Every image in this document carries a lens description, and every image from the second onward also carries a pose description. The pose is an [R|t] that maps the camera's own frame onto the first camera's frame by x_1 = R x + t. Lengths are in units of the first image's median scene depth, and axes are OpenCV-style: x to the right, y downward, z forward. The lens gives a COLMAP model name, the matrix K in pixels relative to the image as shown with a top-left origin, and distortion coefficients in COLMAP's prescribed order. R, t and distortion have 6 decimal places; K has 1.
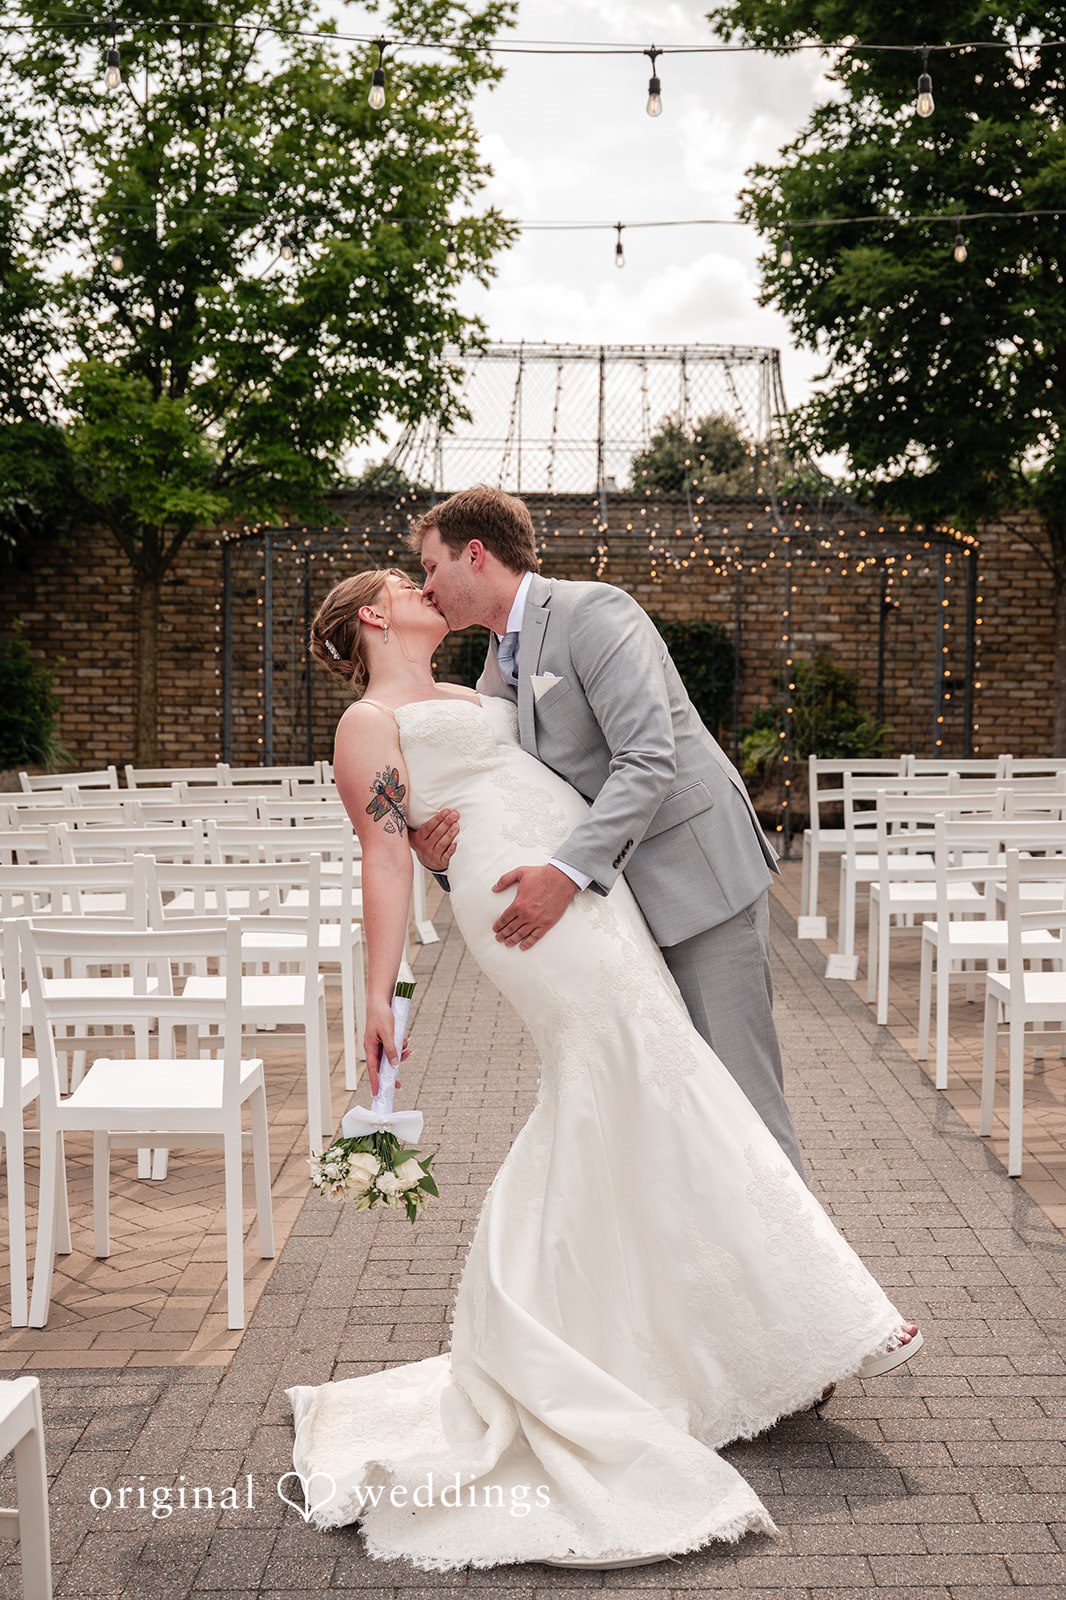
lens RADIAL K [[1881.9, 0, 502.9], [0, 1881.9, 797.1], [0, 0, 1]] dist [-0.015903, -0.022084]
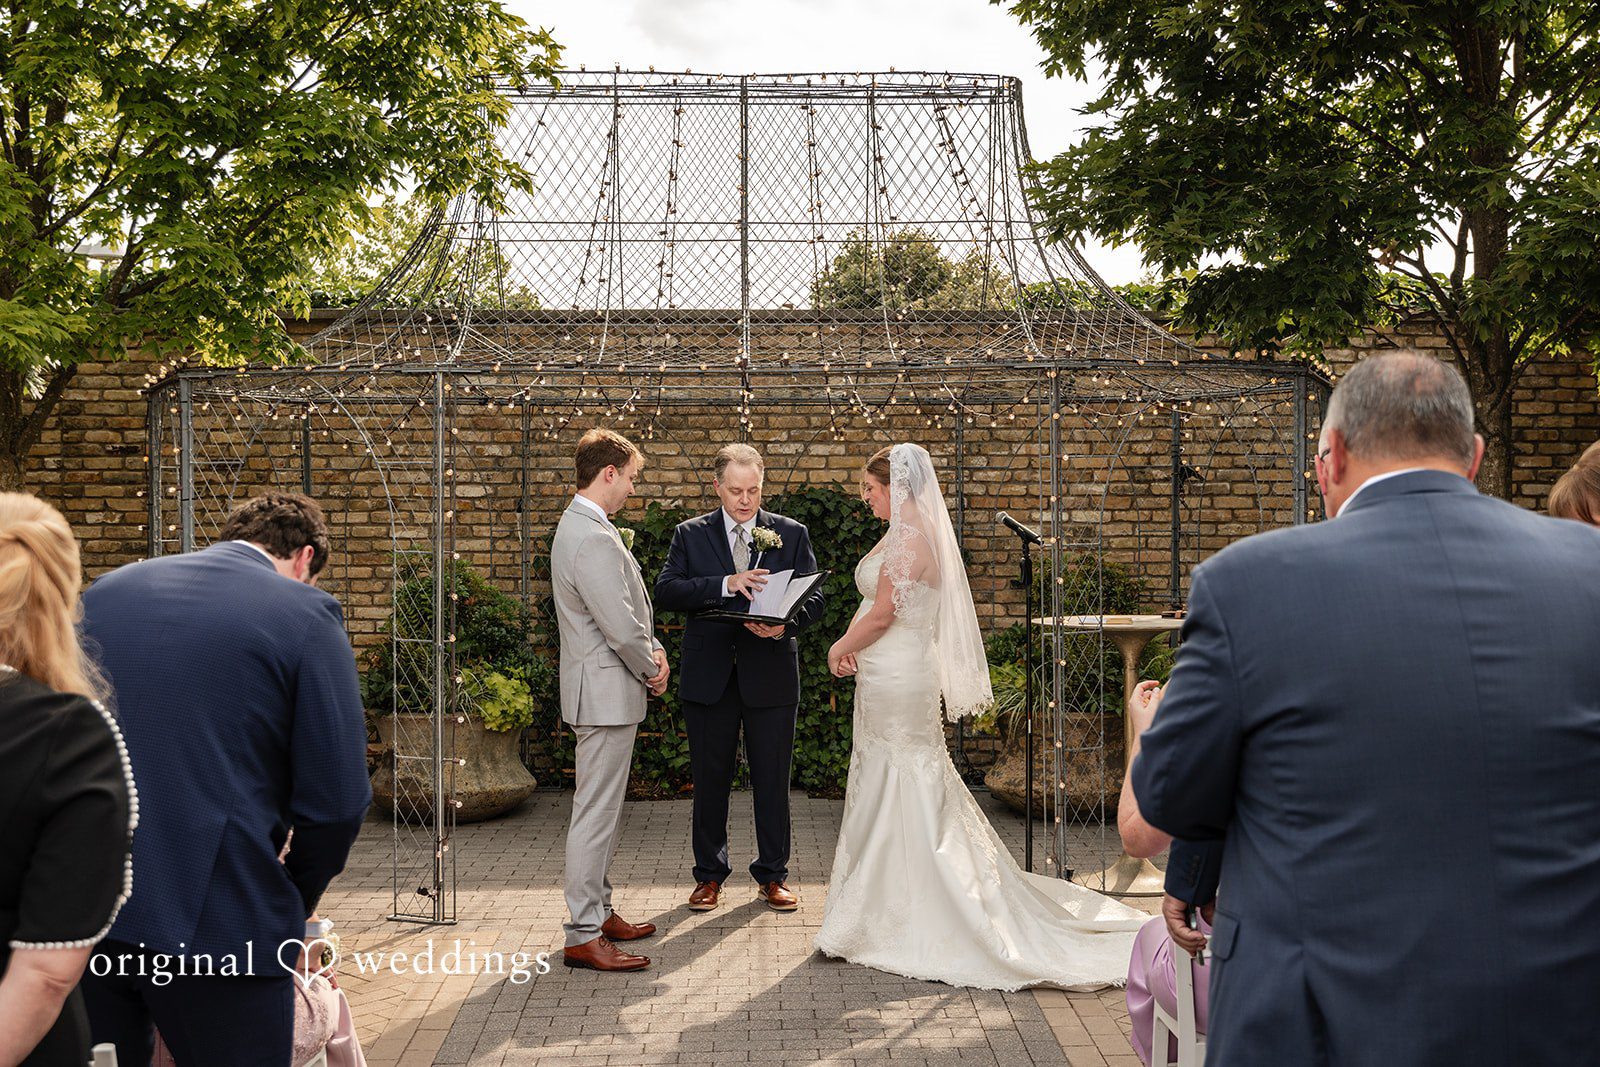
lens RADIAL K [[1826.6, 0, 800.0], [0, 1826.6, 533.5], [0, 0, 1]] dist [-0.036548, -0.018718]
pose [[0.998370, -0.017614, 0.054289, 0.034173], [0.020420, 0.998460, -0.051574, -0.050632], [-0.053297, 0.052599, 0.997192, 0.373529]]
